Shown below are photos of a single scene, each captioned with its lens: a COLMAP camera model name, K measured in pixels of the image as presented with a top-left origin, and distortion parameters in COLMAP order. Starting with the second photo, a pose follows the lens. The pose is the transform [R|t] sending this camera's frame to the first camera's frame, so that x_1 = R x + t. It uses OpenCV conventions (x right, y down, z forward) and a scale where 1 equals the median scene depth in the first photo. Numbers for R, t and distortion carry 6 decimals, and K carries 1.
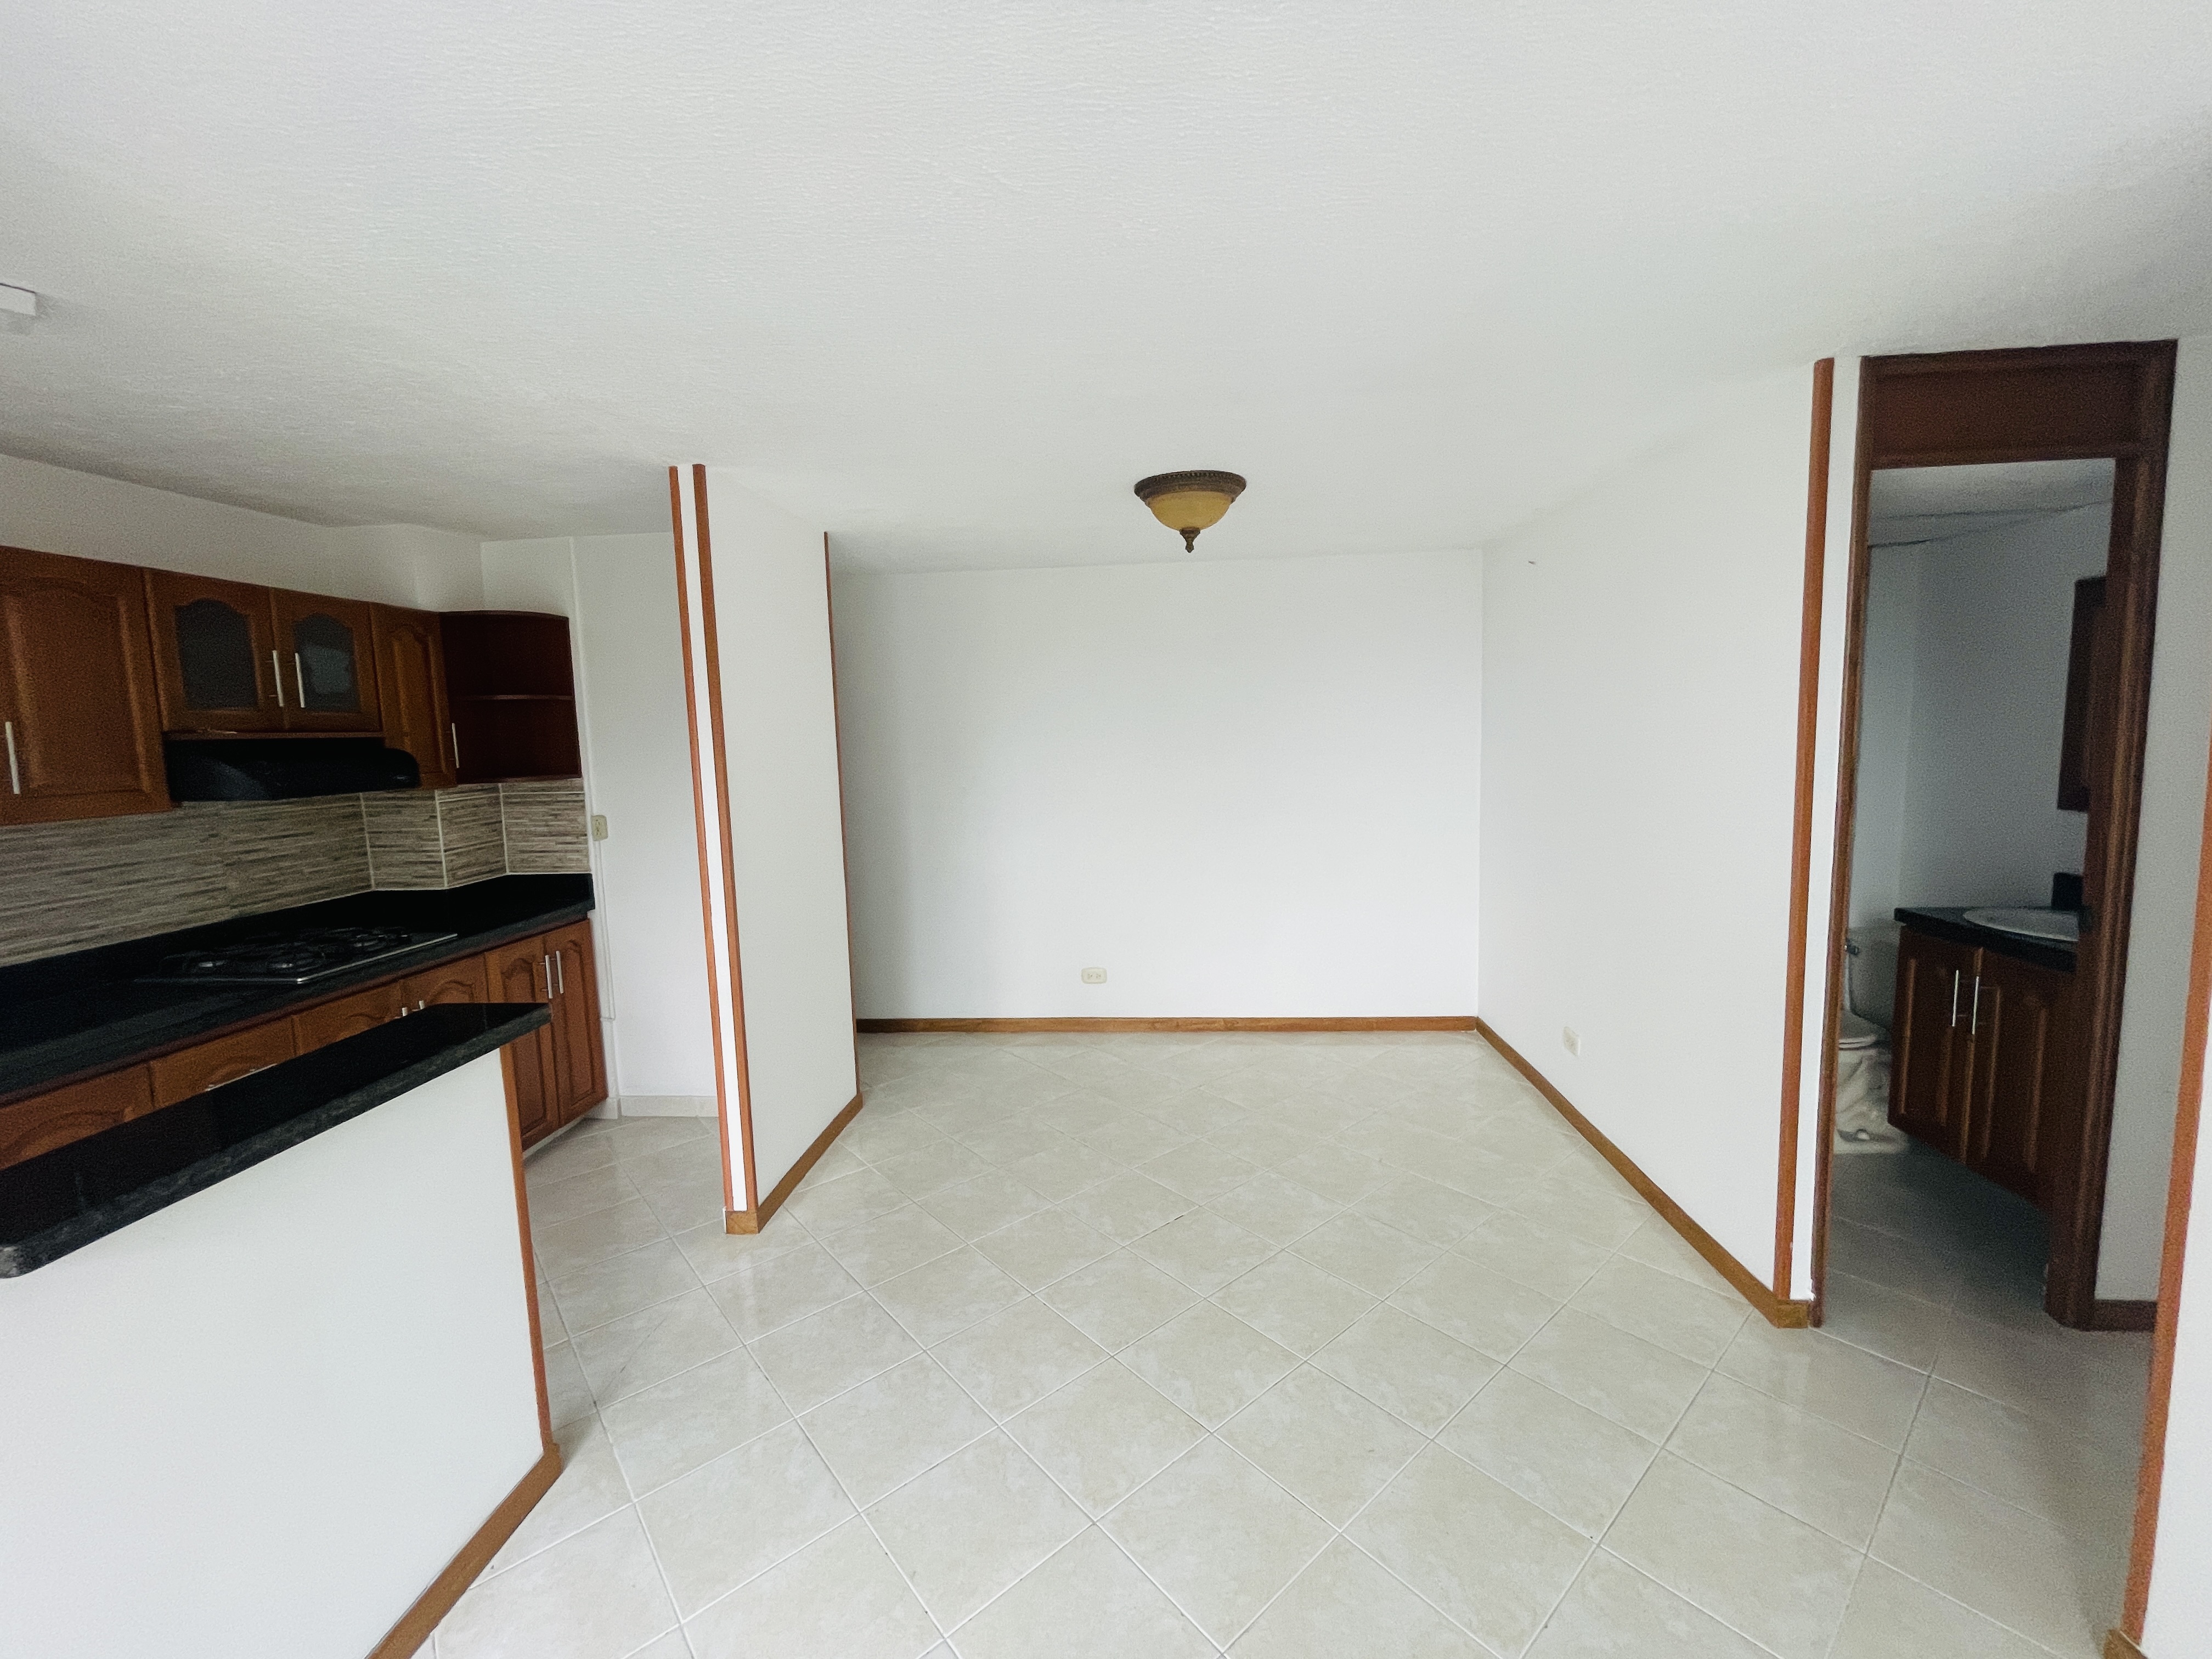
lens RADIAL K [[895.6, 0, 1102.2], [0, 895.6, 826.6], [0, 0, 1]] dist [-0.001134, 0.000136]
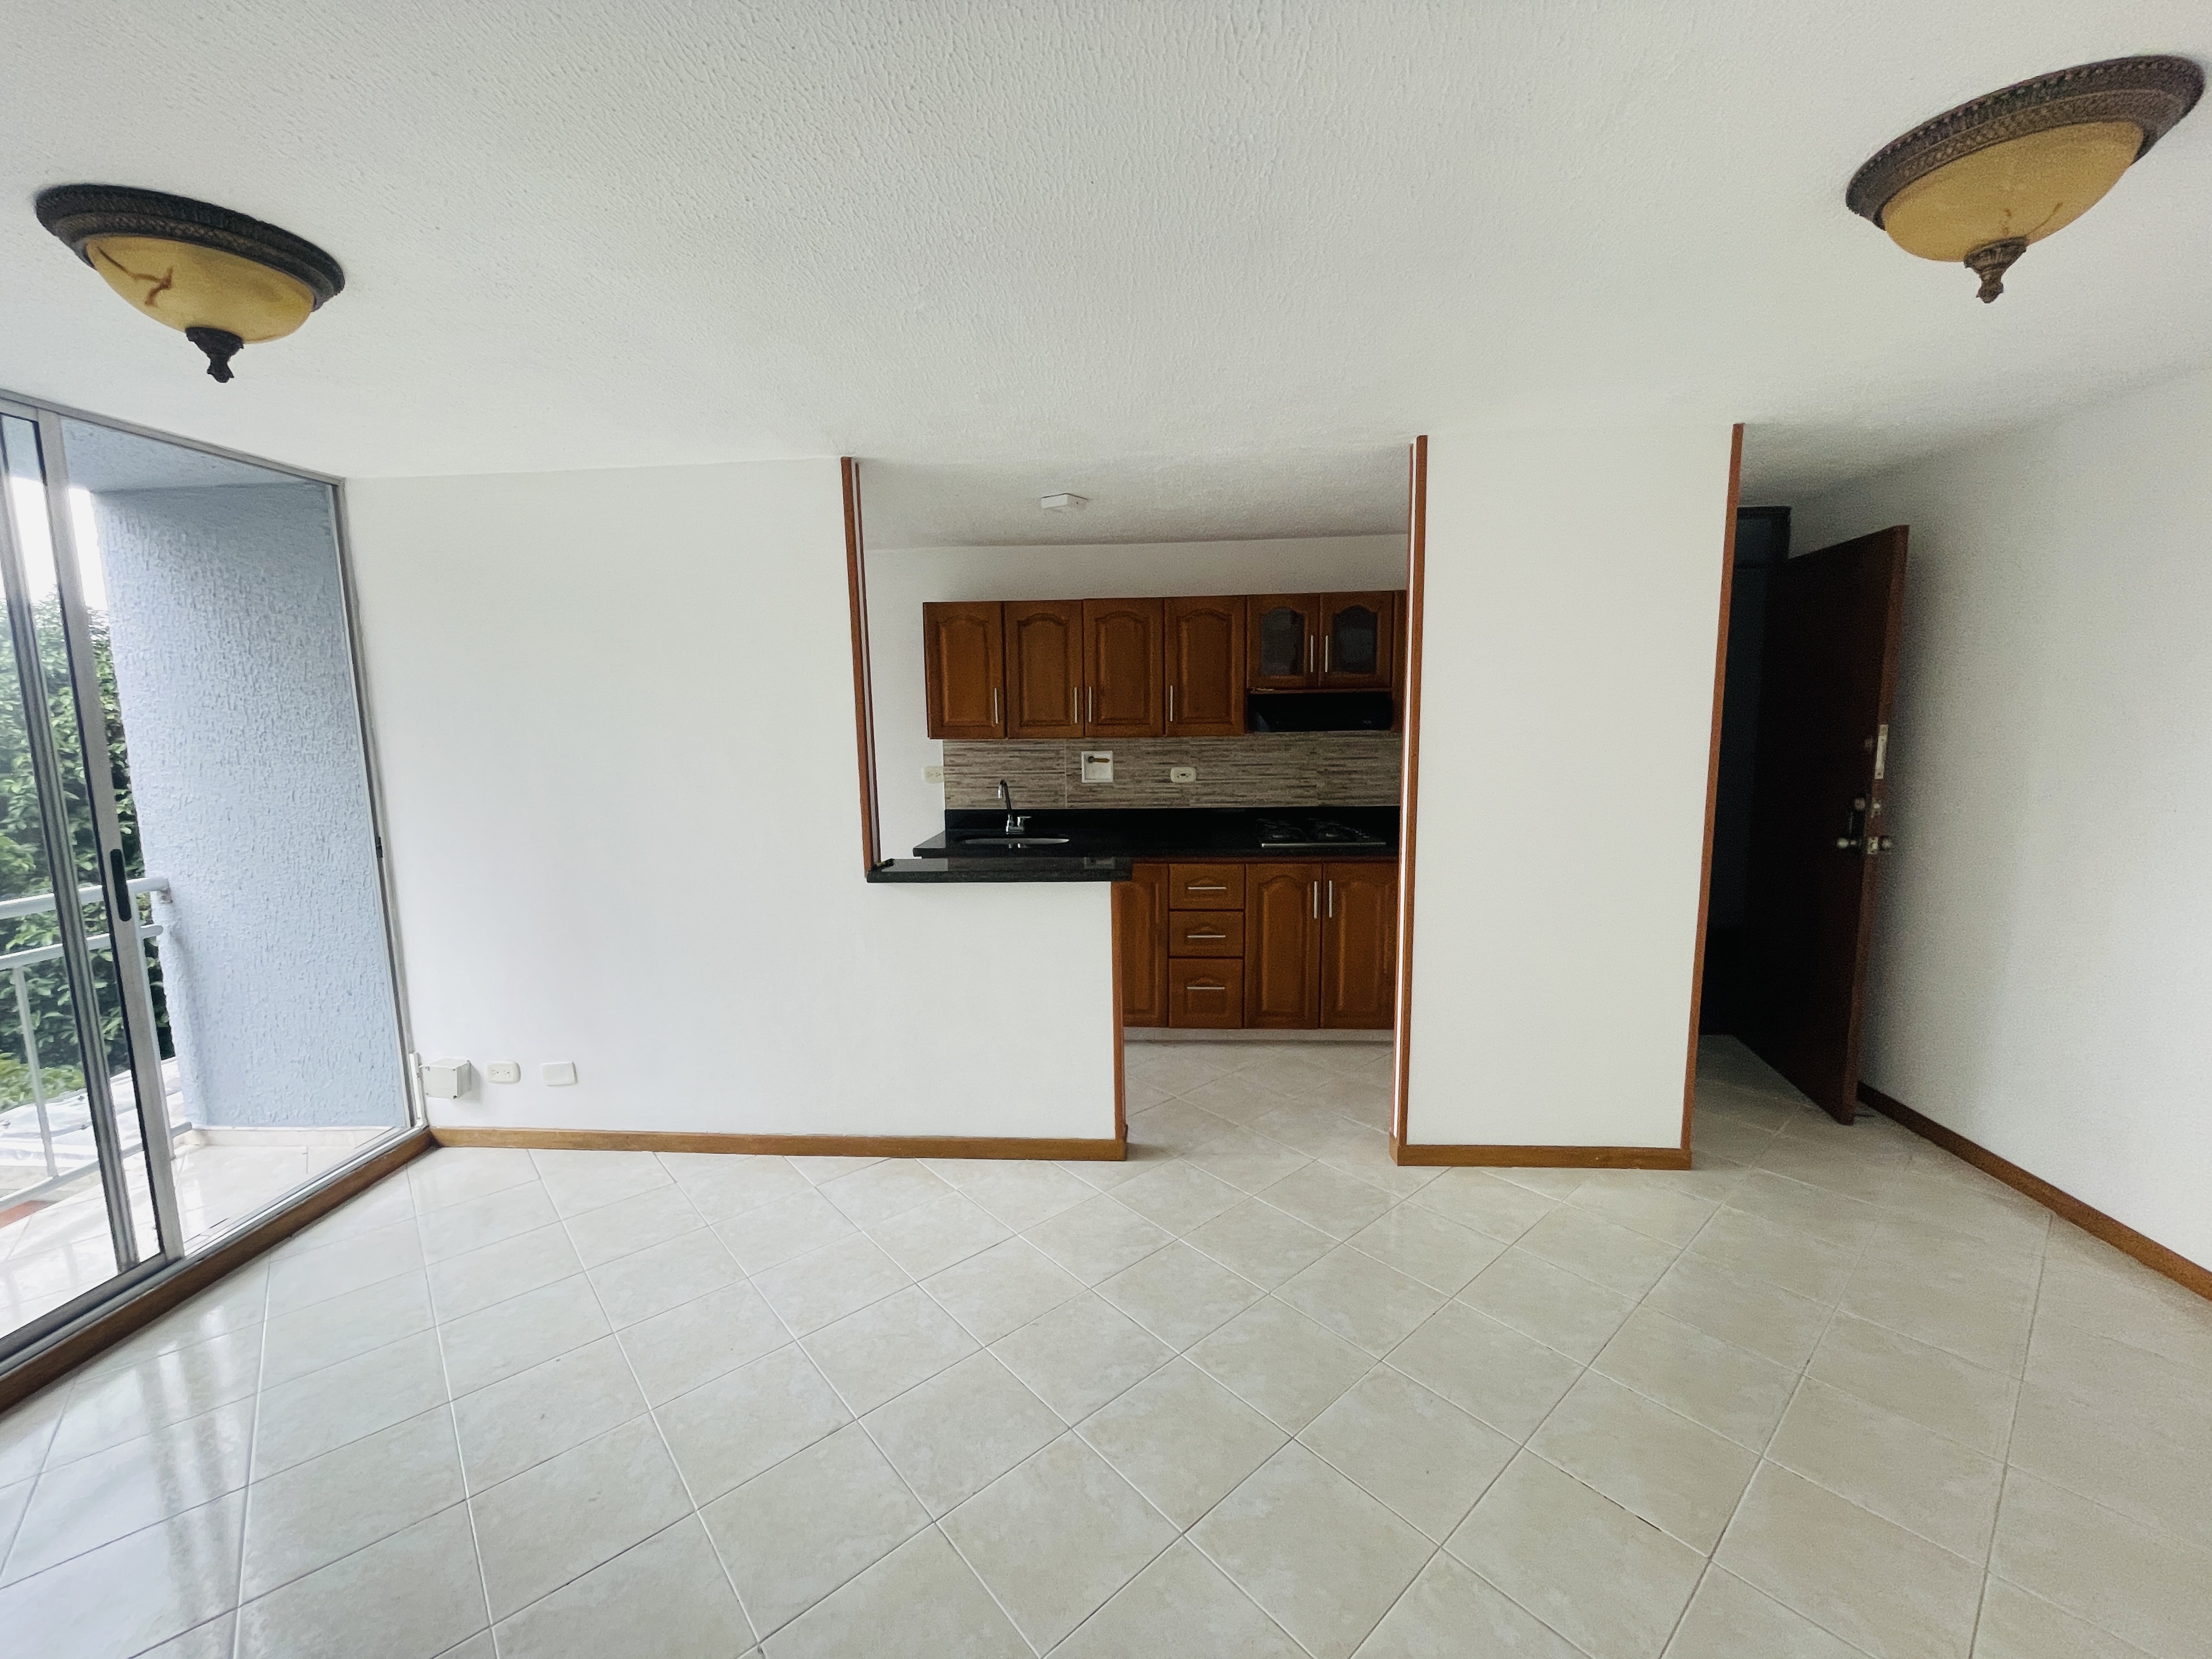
lens RADIAL K [[895.6, 0, 1103.2], [0, 895.6, 829.6], [0, 0, 1]] dist [-0.001134, 0.000136]
pose [[0.004704, 0.160271, -0.987062, 0.657856], [-0.085364, 0.983534, 0.159292, -0.084187], [0.996339, 0.083510, 0.018308, 0.658327]]
